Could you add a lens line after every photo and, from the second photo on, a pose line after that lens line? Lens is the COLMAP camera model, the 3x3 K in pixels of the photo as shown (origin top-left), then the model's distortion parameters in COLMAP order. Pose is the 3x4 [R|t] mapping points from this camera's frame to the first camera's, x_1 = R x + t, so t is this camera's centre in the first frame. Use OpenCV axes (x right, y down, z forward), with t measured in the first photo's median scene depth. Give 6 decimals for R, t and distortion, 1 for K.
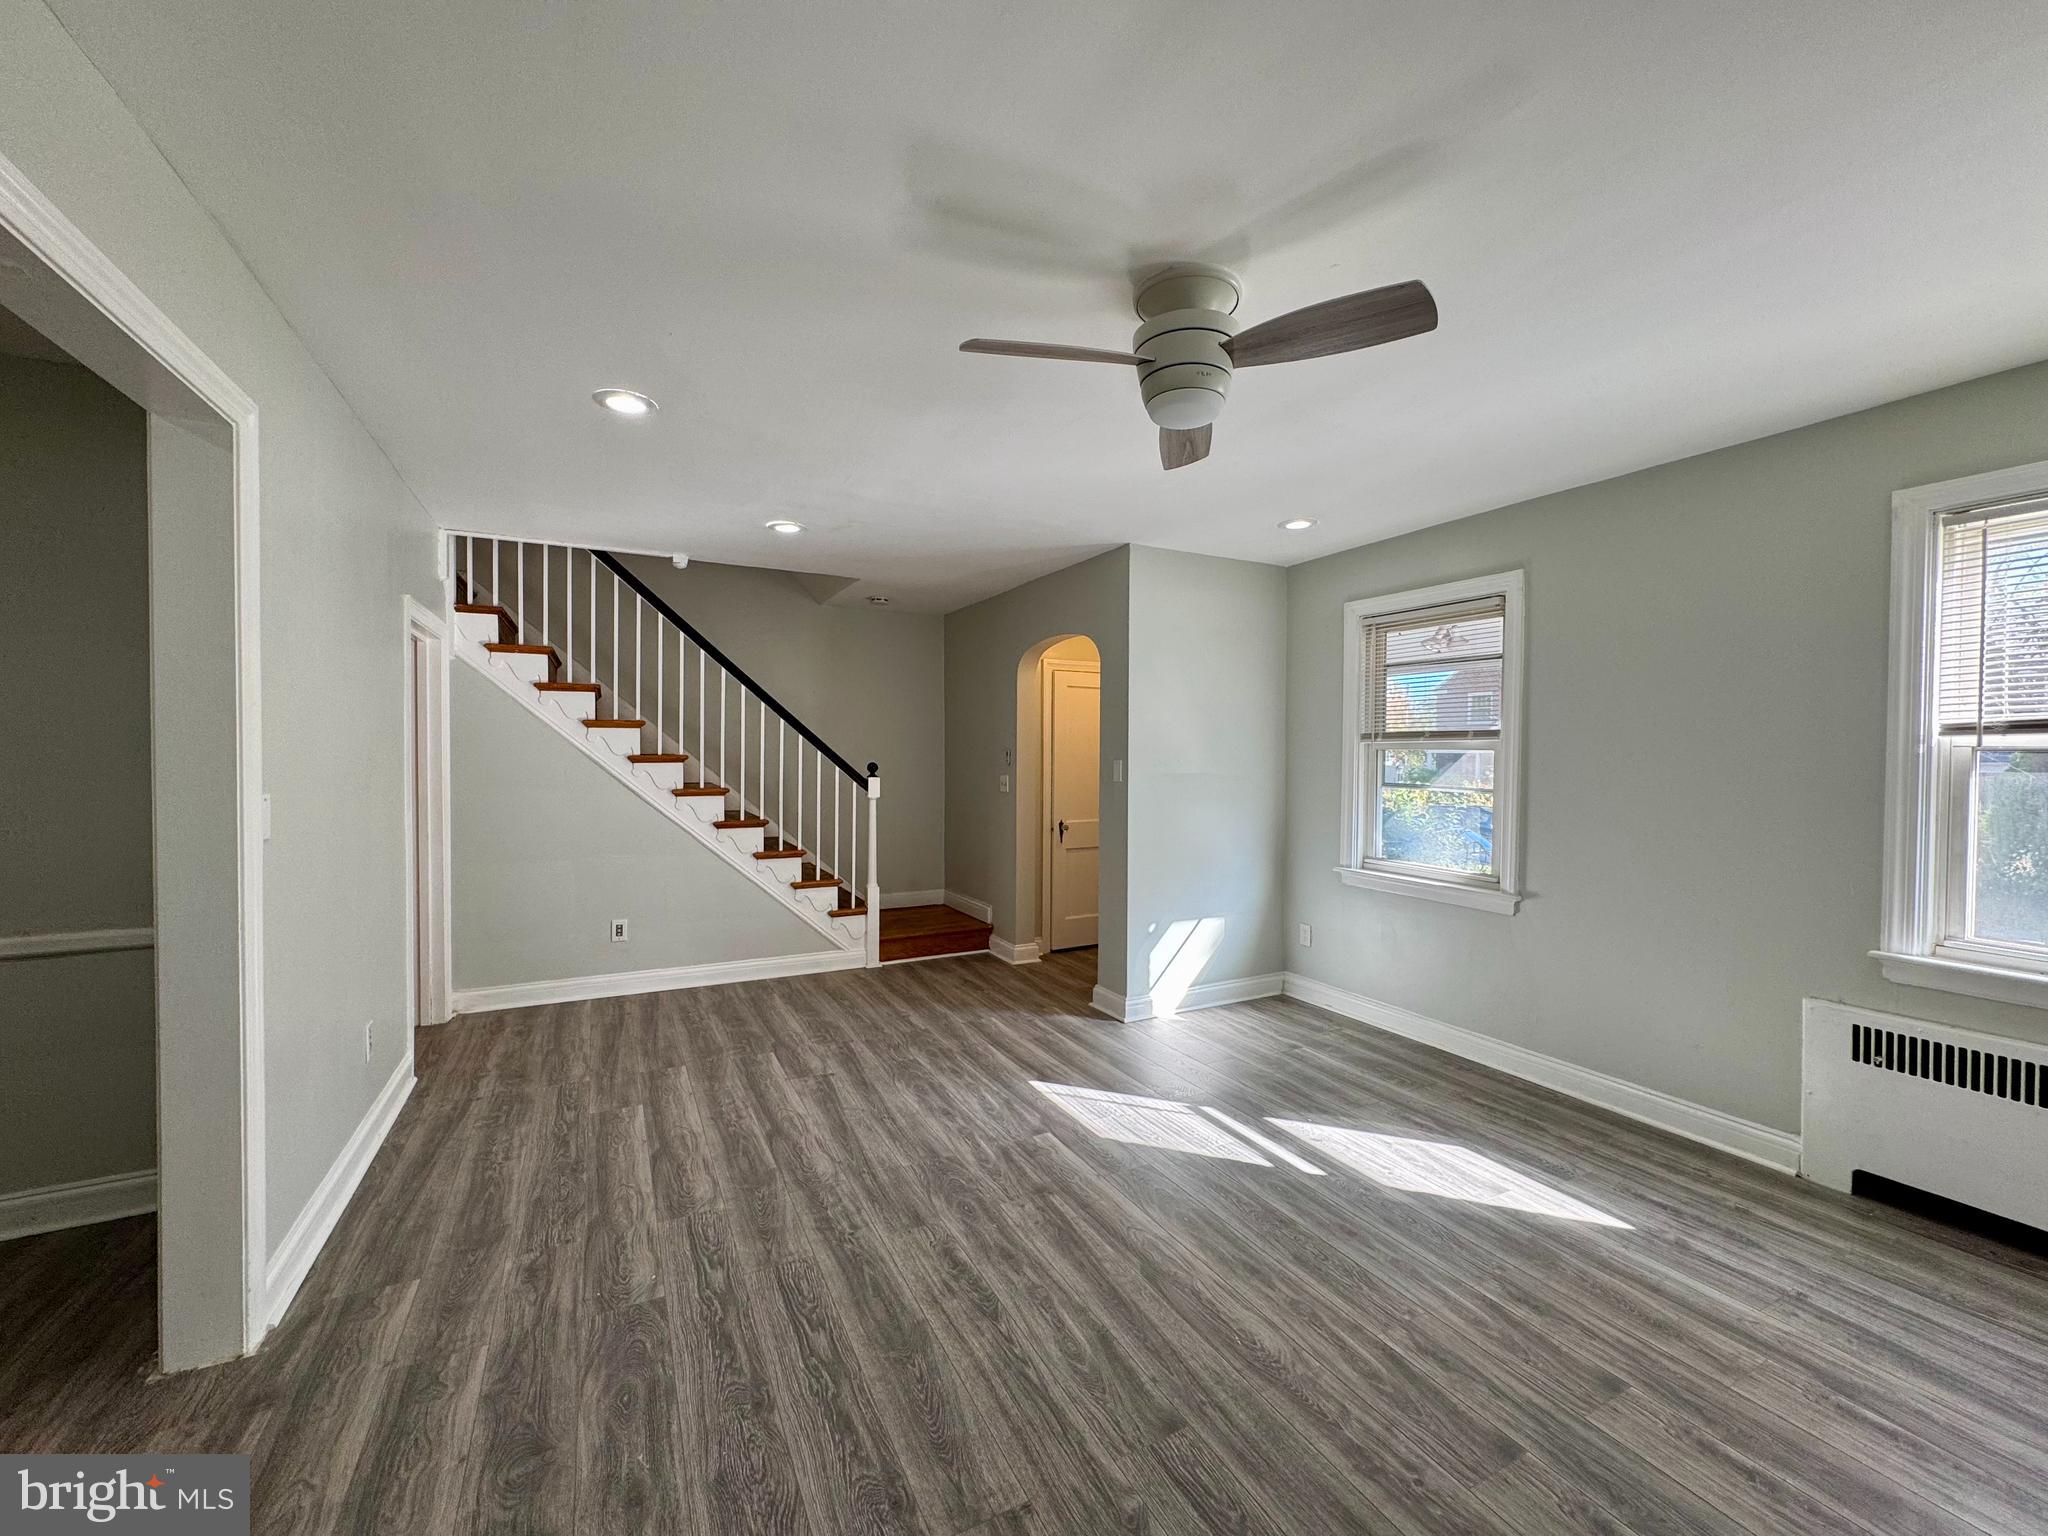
lens RADIAL K [[815.9, 0, 1024.4], [0, 815.9, 763.6], [0, 0, 1]] dist [-0.000031, 0.000434]
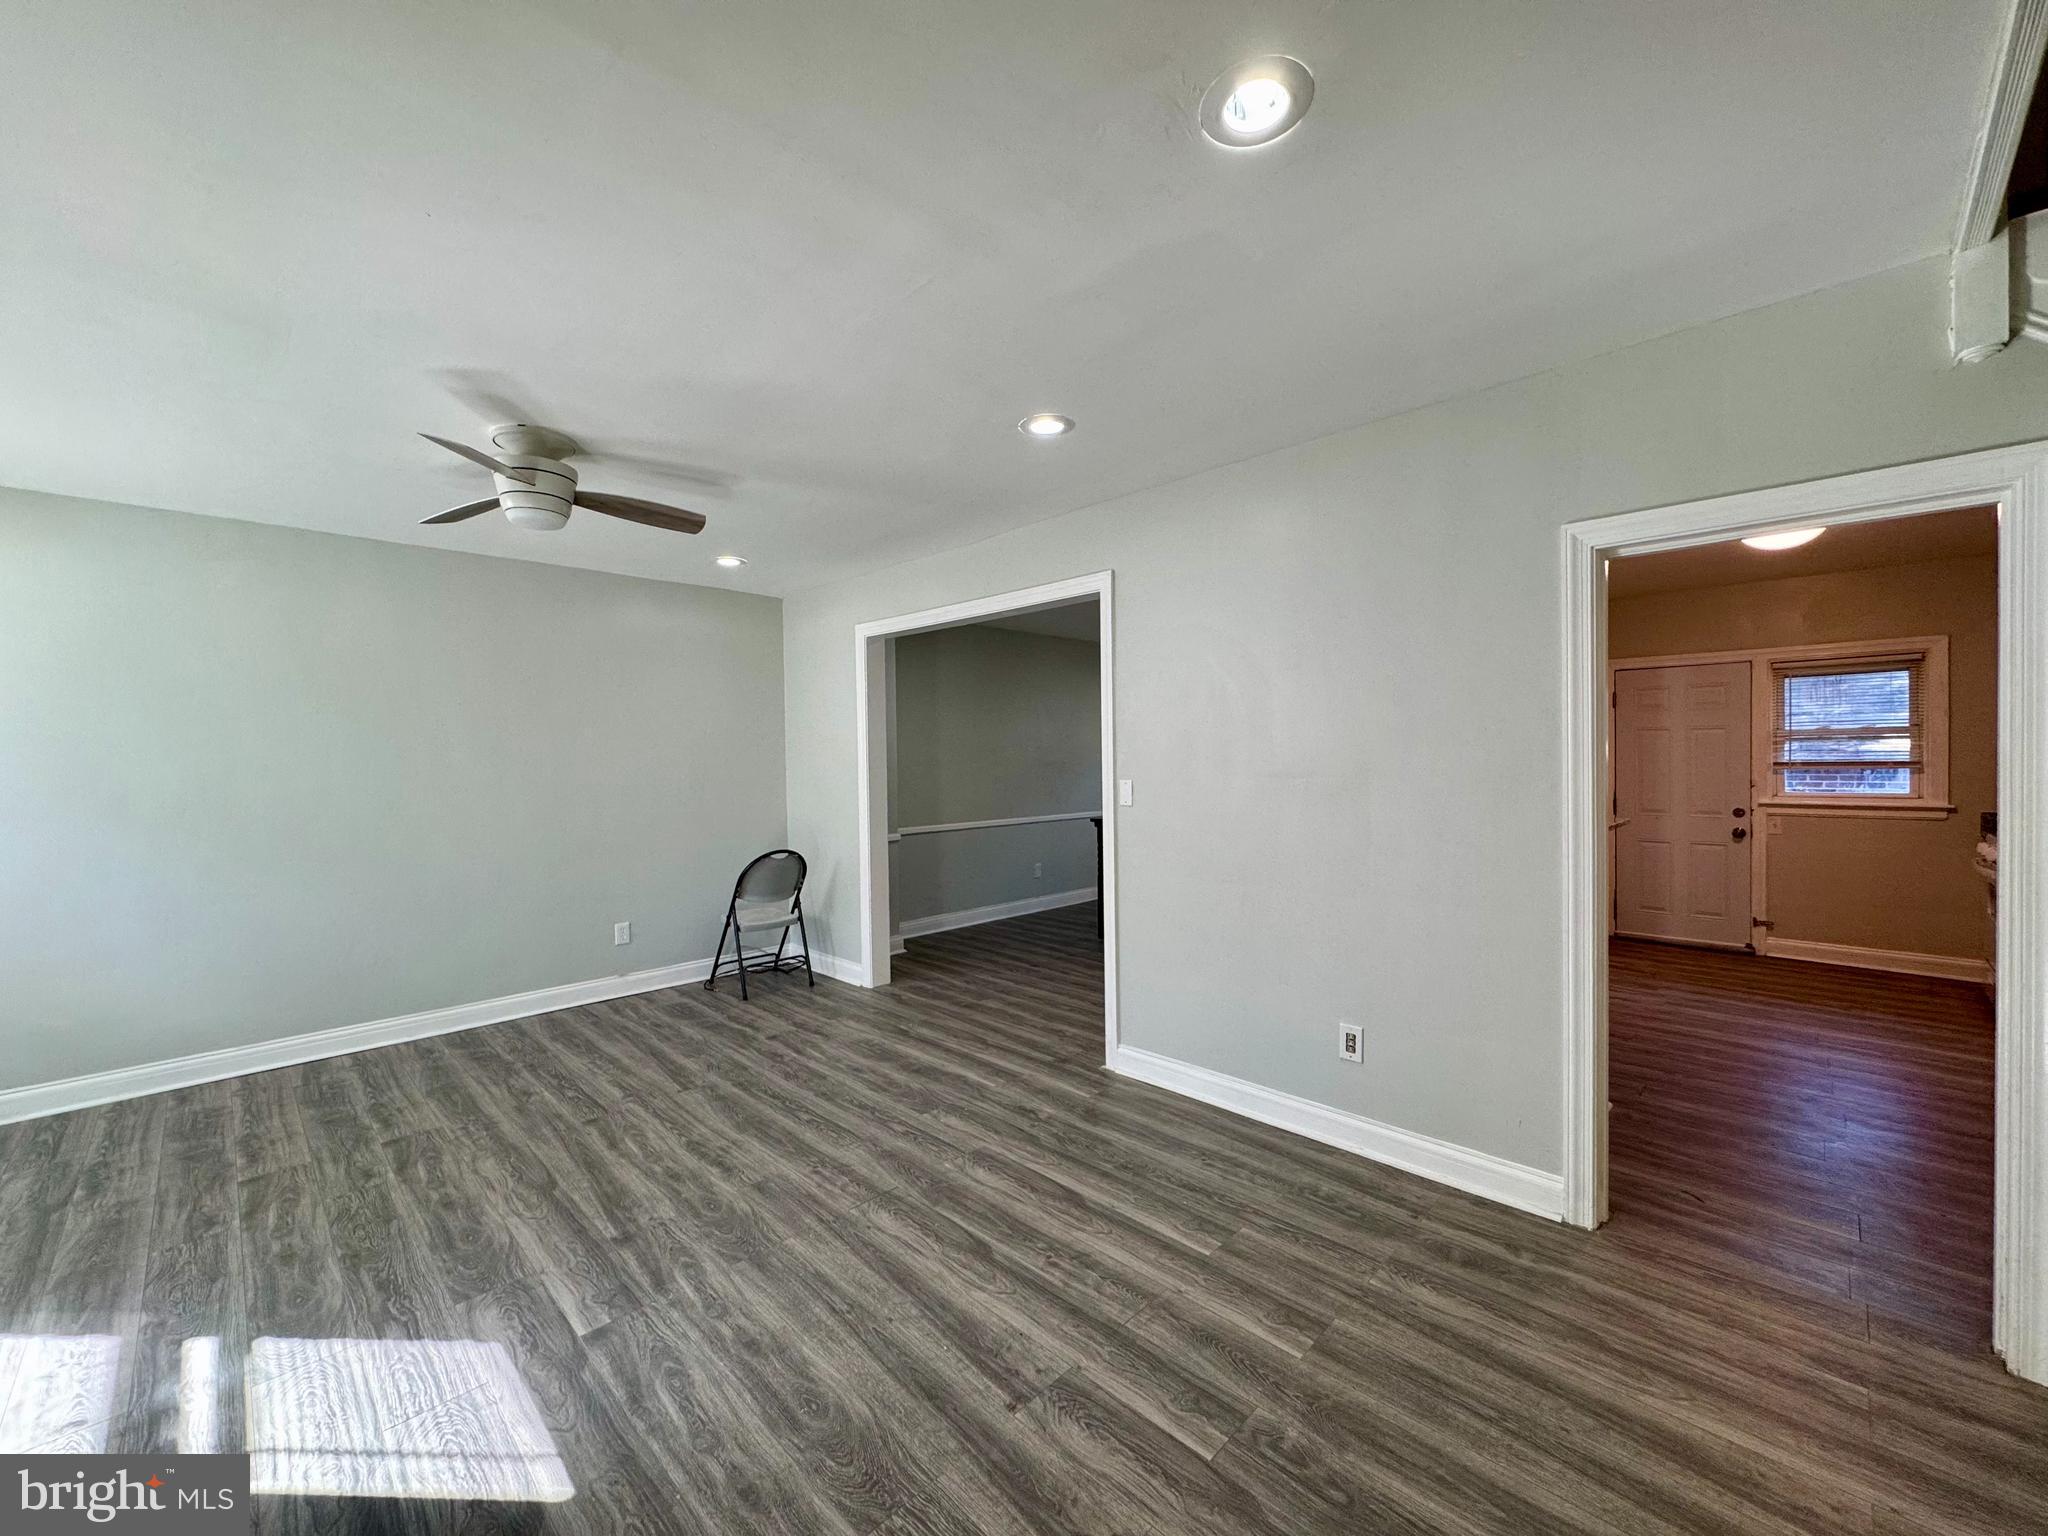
lens RADIAL K [[815.9, 0, 1017.2], [0, 815.9, 770.7], [0, 0, 1]] dist [-0.000031, 0.000434]
pose [[-0.955164, 0.010894, -0.295877, -0.130504], [0.003424, 0.999662, 0.025753, -0.019627], [0.296058, 0.023586, -0.954879, 1.940284]]
